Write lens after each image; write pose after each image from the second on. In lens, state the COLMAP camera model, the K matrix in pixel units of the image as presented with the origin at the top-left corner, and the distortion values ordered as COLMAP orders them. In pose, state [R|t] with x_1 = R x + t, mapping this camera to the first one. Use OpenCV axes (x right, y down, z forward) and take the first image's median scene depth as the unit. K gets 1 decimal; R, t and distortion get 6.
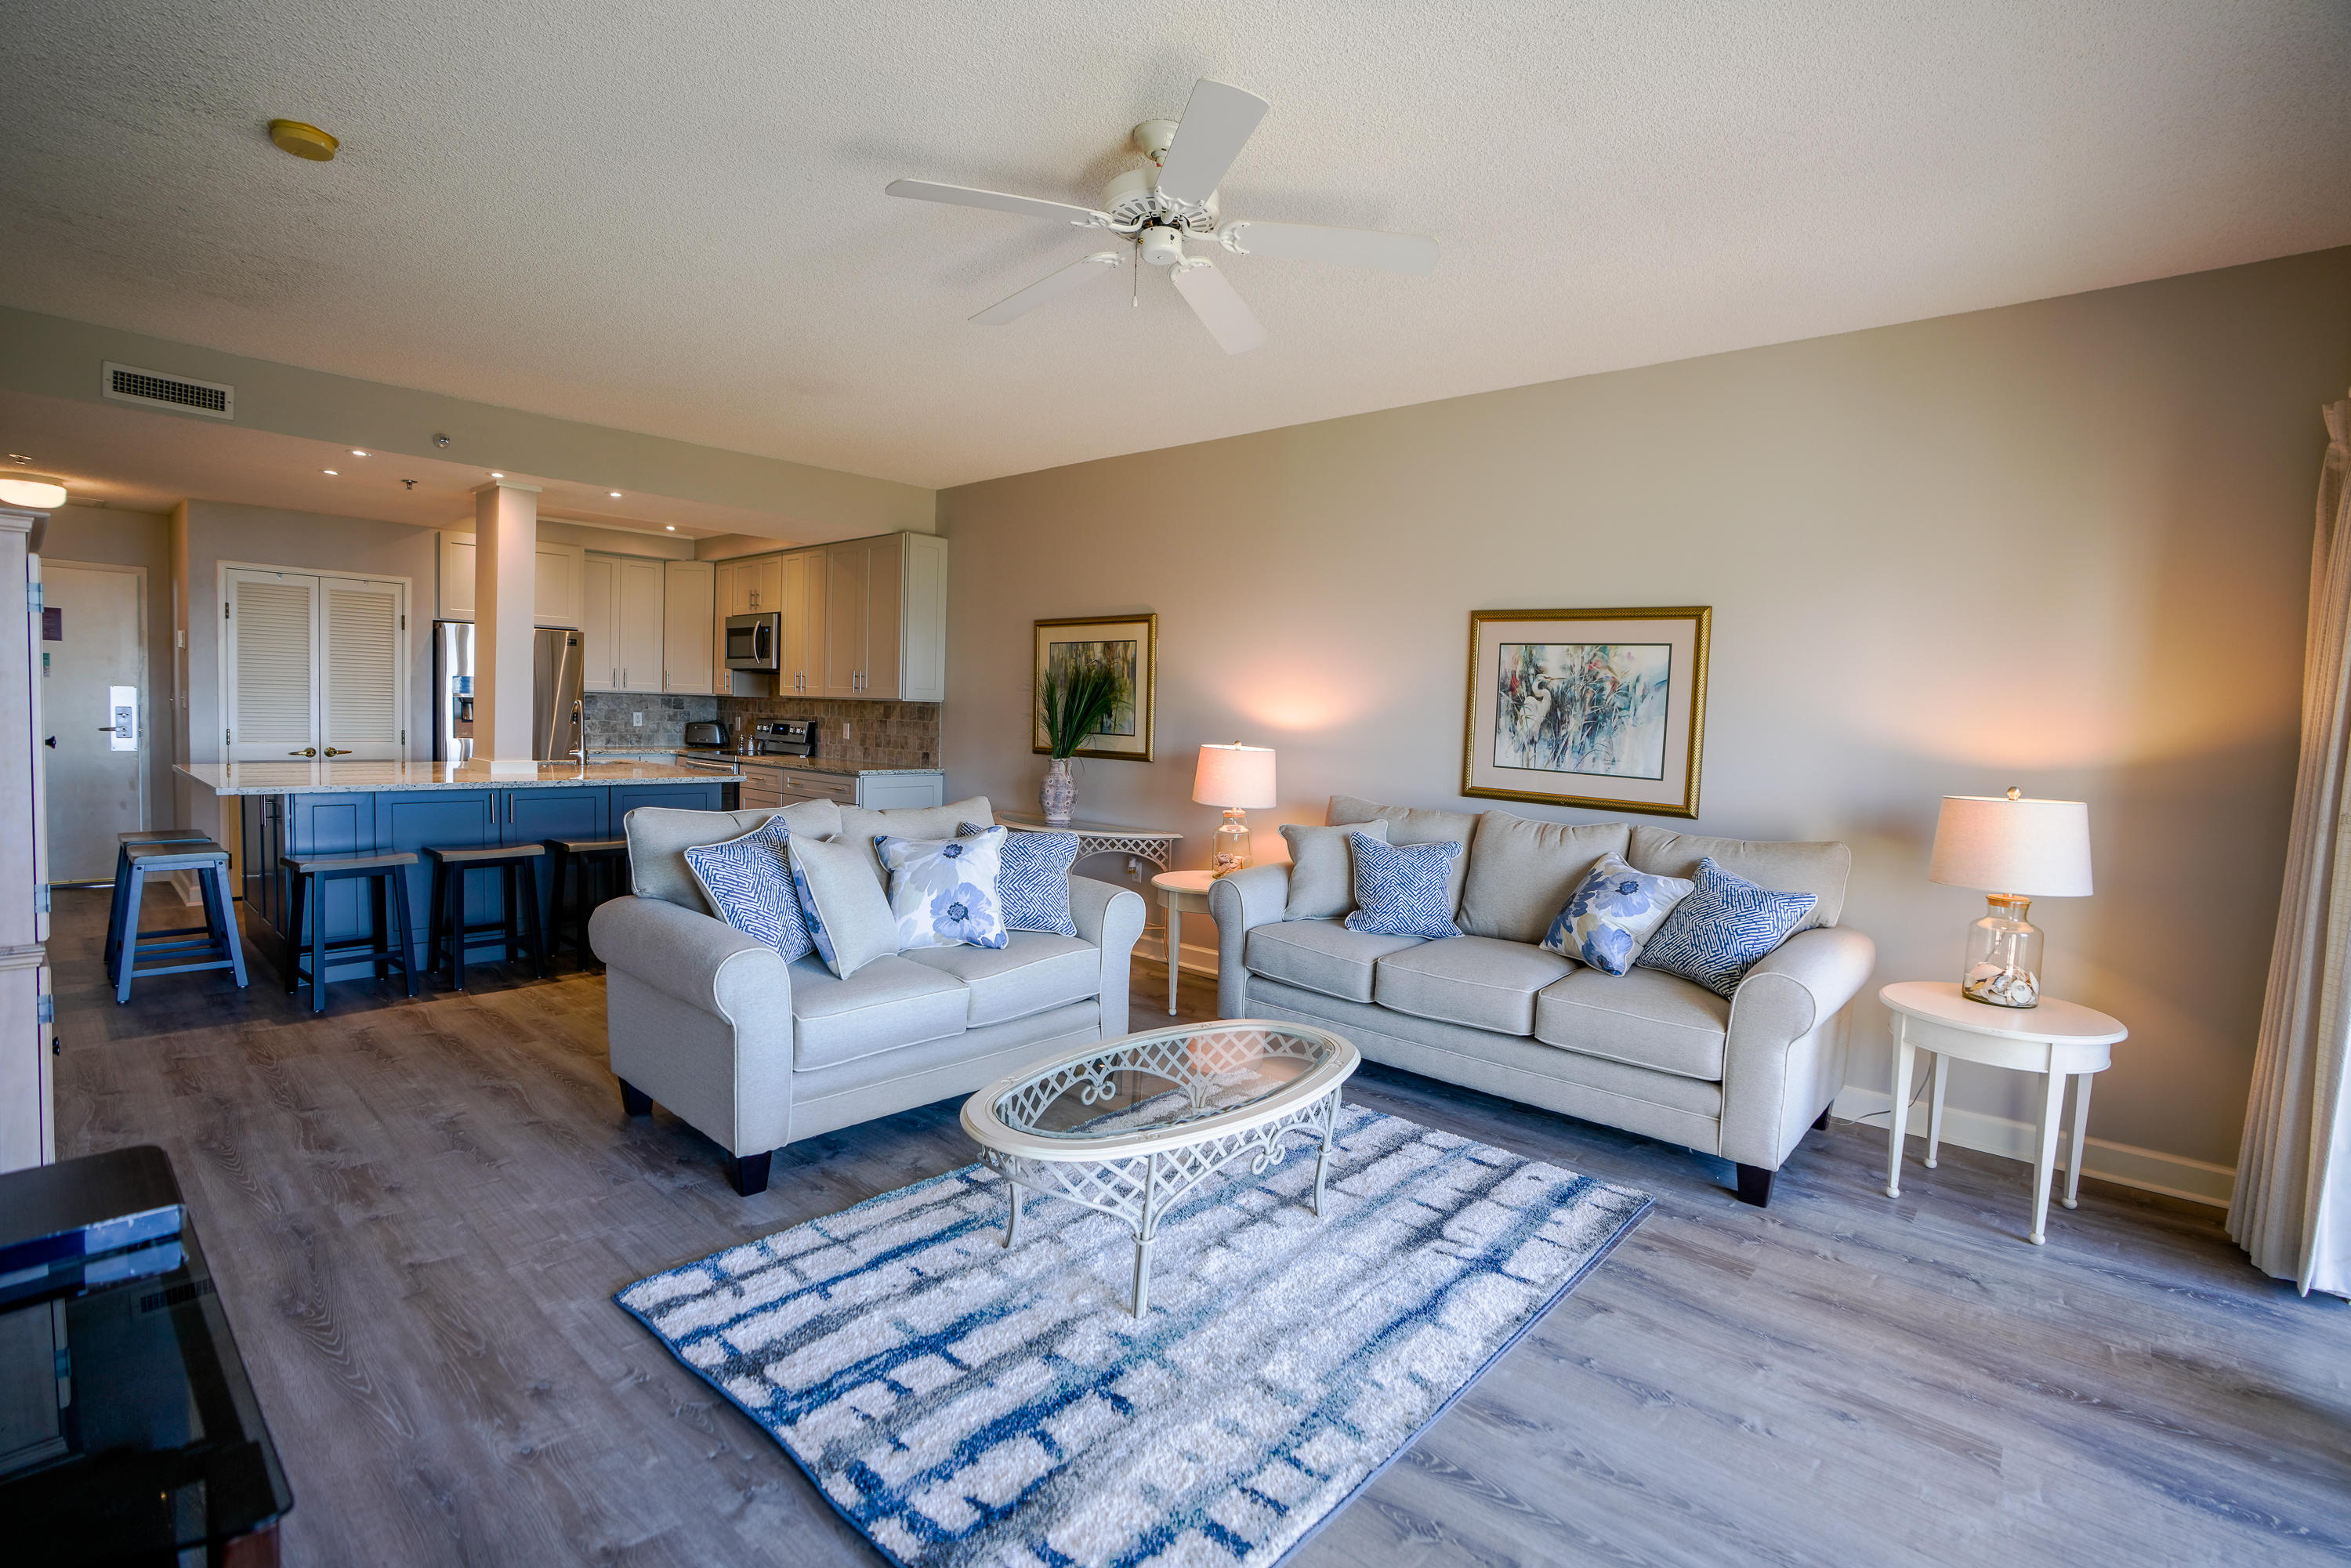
lens RADIAL K [[1088.0, 0, 1178.5], [0, 1088.0, 774.6], [0, 0, 1]] dist [-0.073203, 0.024573]
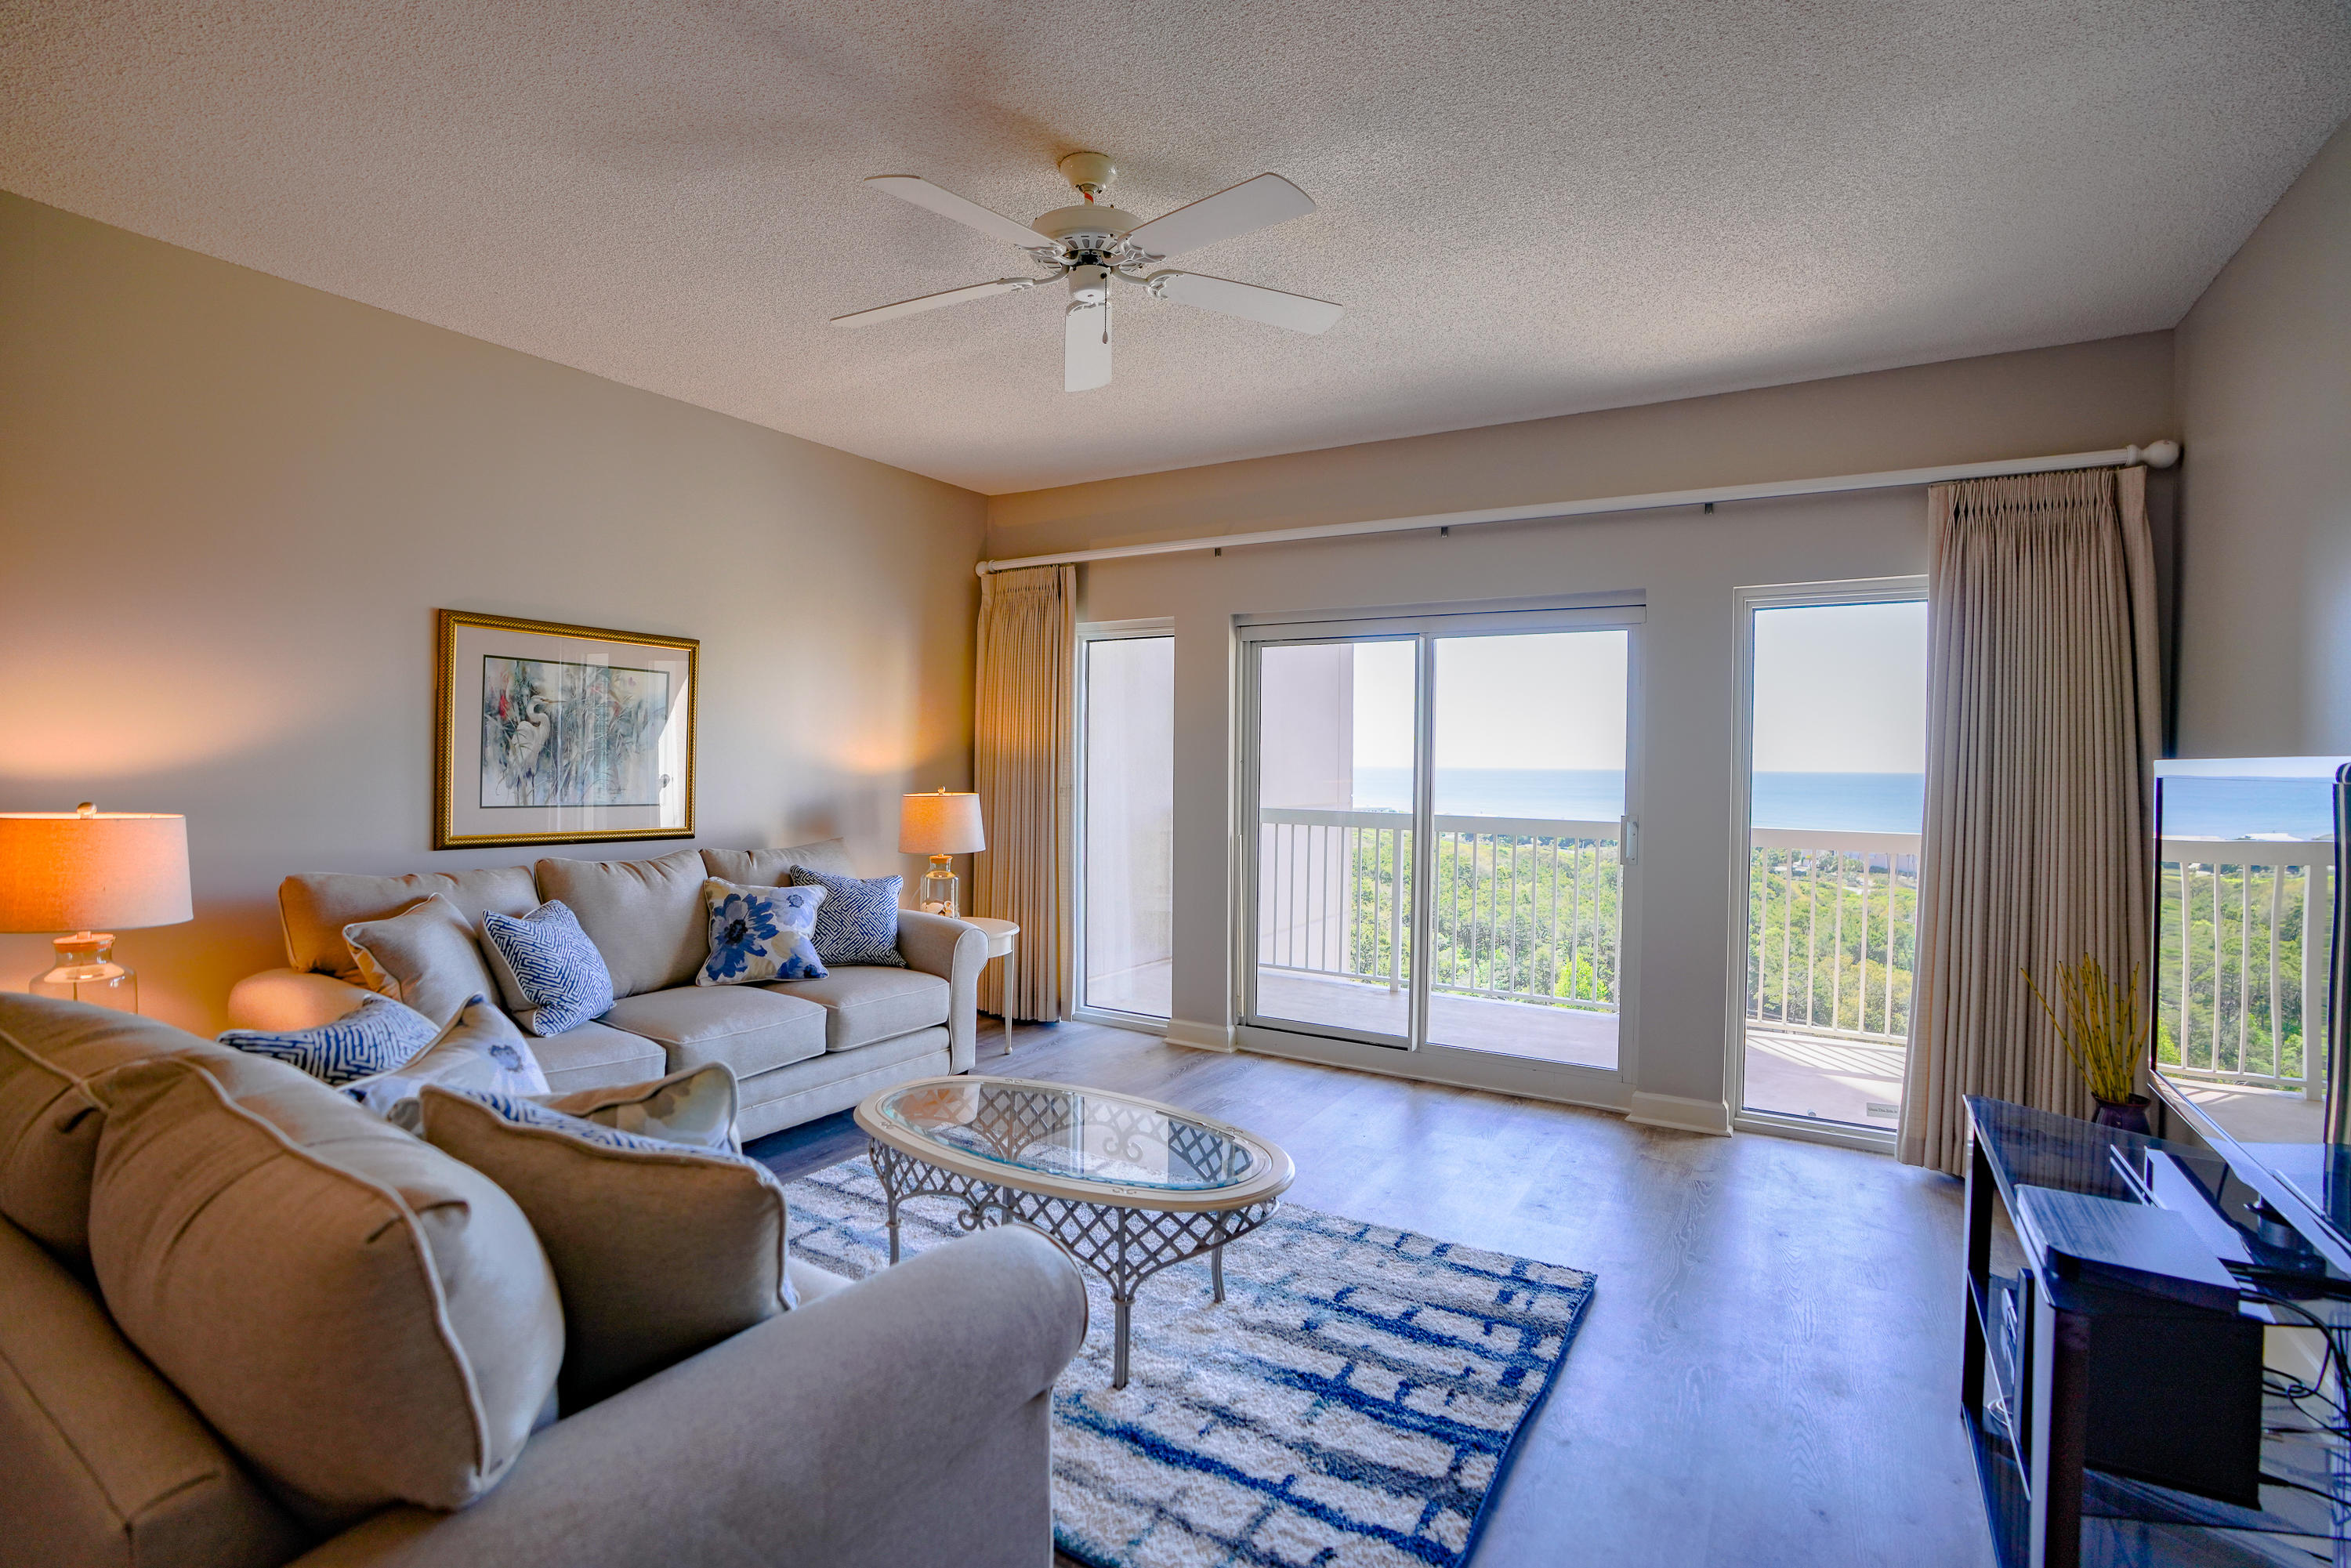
lens RADIAL K [[1088.0, 0, 1178.5], [0, 1088.0, 774.6], [0, 0, 1]] dist [-0.073203, 0.024573]
pose [[-0.176844, -0.048591, 0.983039, -0.579532], [0.040761, 0.997562, 0.056641, -0.056305], [-0.983395, 0.050086, -0.174432, 0.635235]]
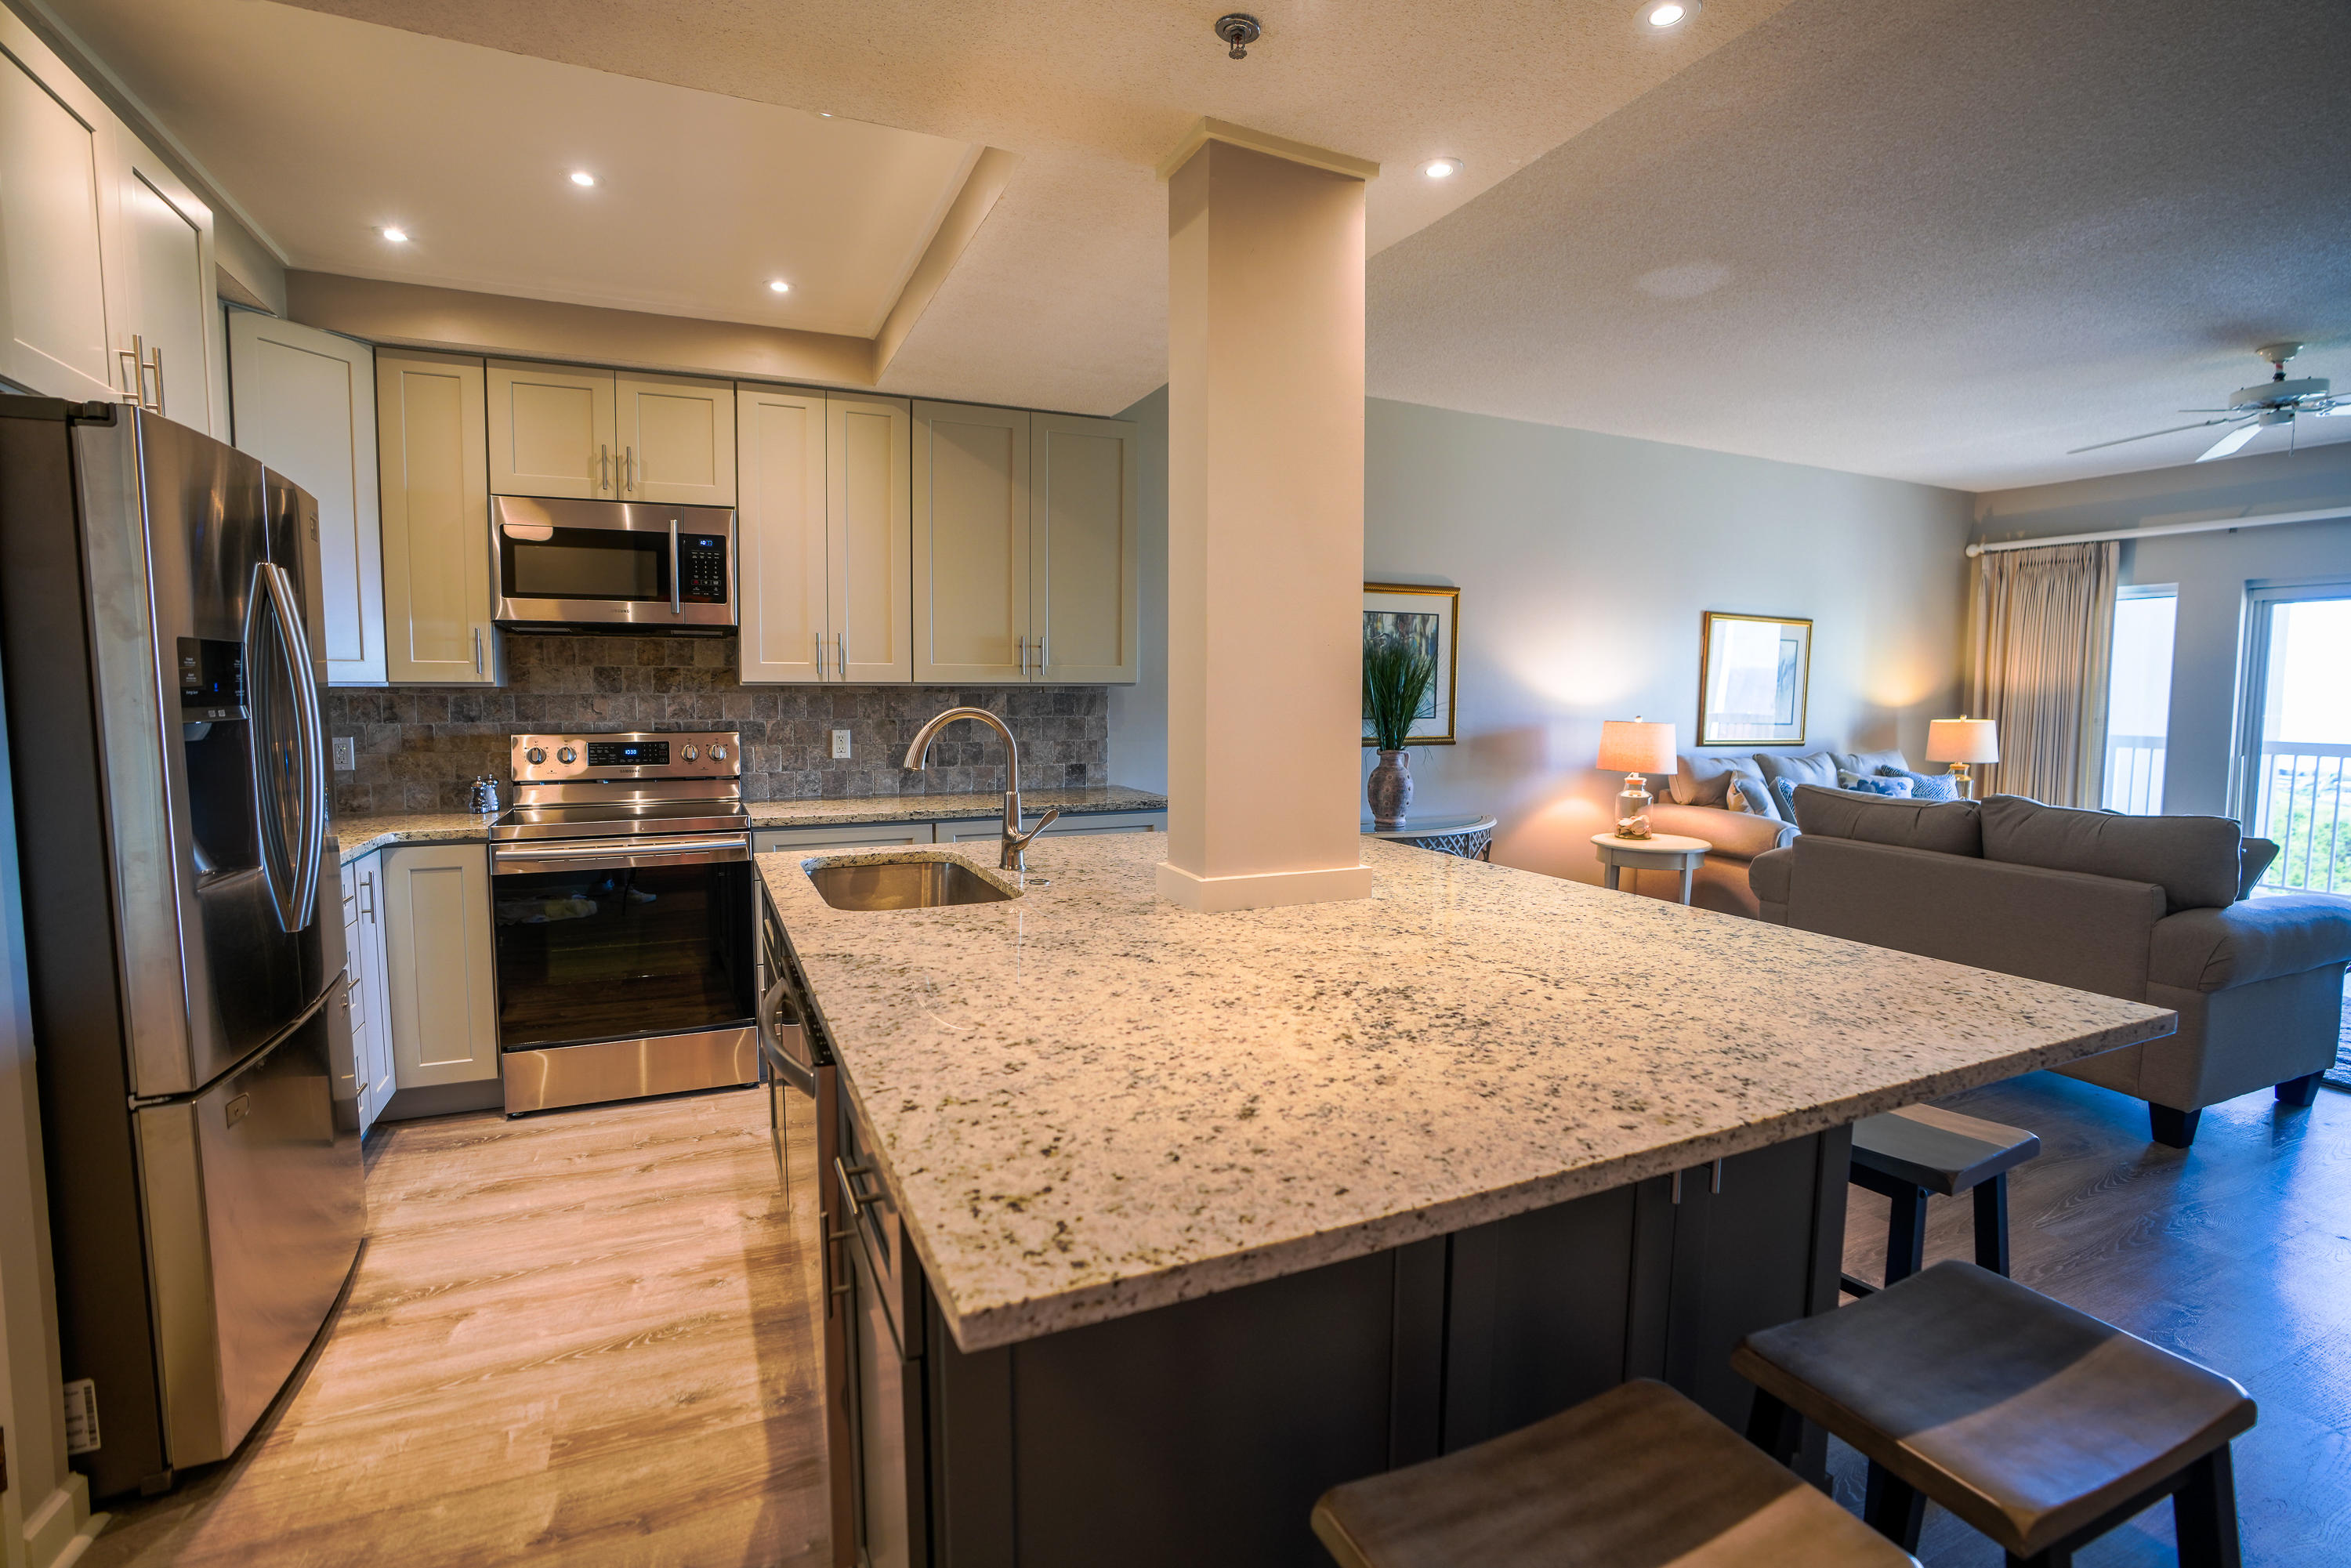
lens RADIAL K [[1088.0, 0, 1178.5], [0, 1088.0, 774.6], [0, 0, 1]] dist [-0.073203, 0.024573]
pose [[0.398150, -0.105542, 0.911229, -1.370336], [0.062699, 0.994167, 0.087752, -0.115712], [-0.915175, 0.022195, 0.402445, 1.172810]]
